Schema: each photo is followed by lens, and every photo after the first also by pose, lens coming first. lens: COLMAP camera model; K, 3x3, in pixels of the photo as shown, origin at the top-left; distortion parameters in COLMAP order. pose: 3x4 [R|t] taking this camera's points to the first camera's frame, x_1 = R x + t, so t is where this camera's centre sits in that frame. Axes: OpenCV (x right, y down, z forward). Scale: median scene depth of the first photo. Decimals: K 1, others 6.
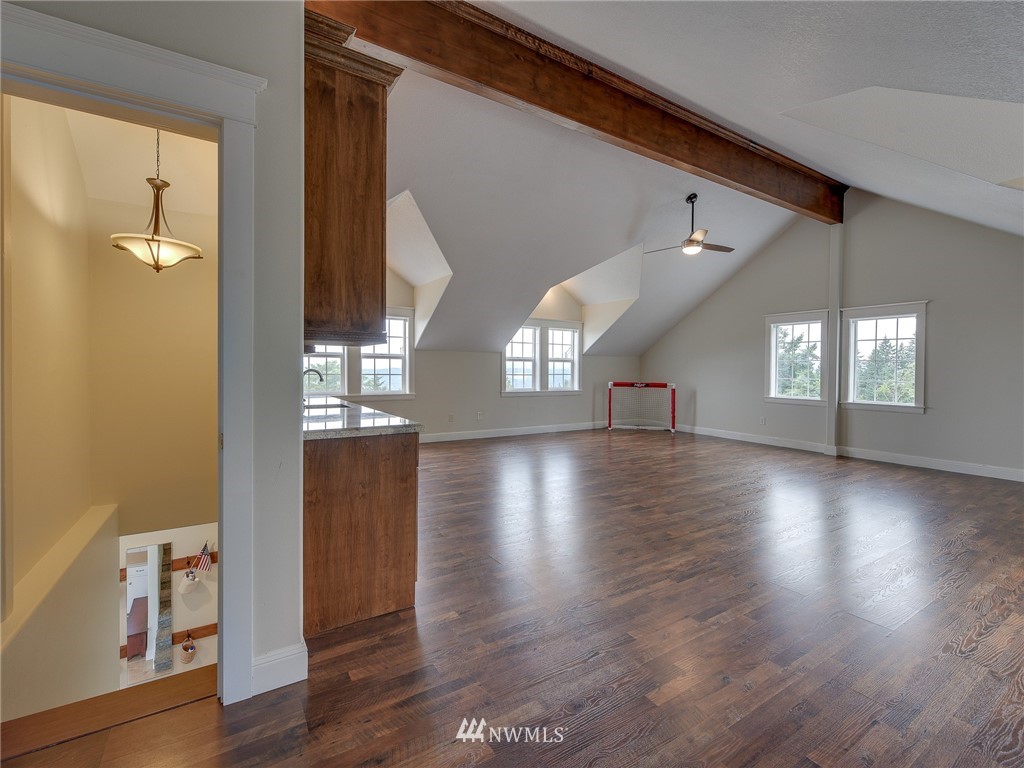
lens RADIAL K [[450.0, 0, 510.7], [0, 450.0, 389.1], [0, 0, 1]] dist [0.000154, -0.000898]
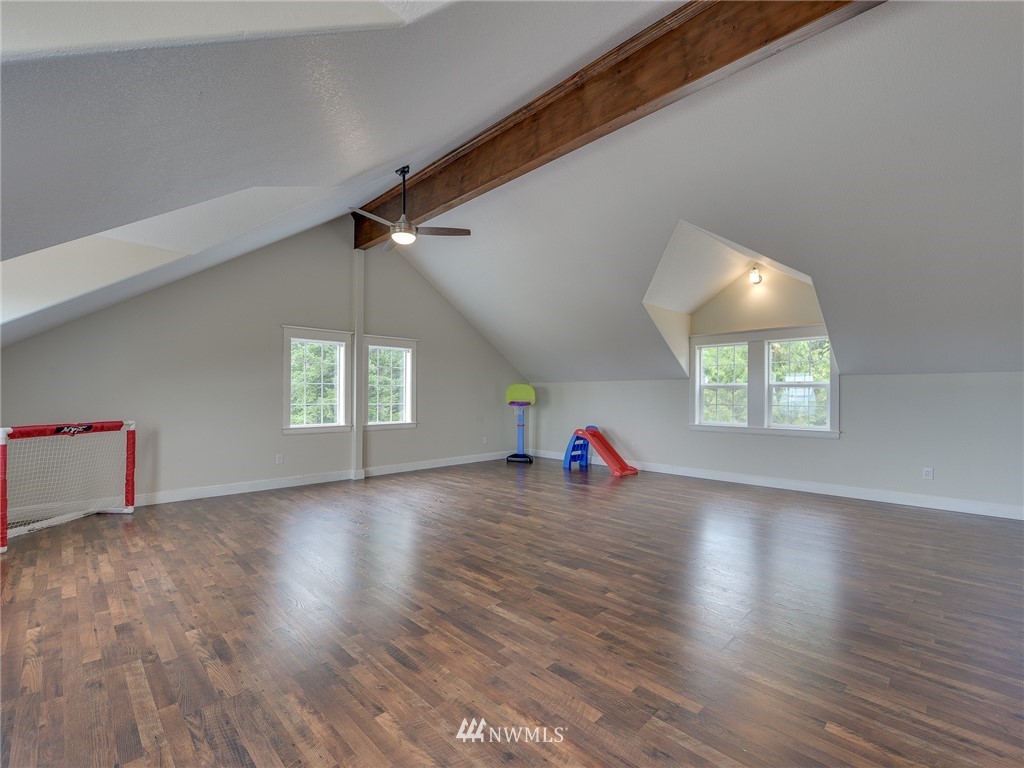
lens RADIAL K [[450.0, 0, 510.7], [0, 450.0, 389.1], [0, 0, 1]] dist [0.000154, -0.000898]
pose [[-0.216960, -0.001601, 0.976179, -0.317993], [0.035613, 0.999320, 0.009554, -0.048011], [-0.975531, 0.036838, -0.216756, 0.838925]]
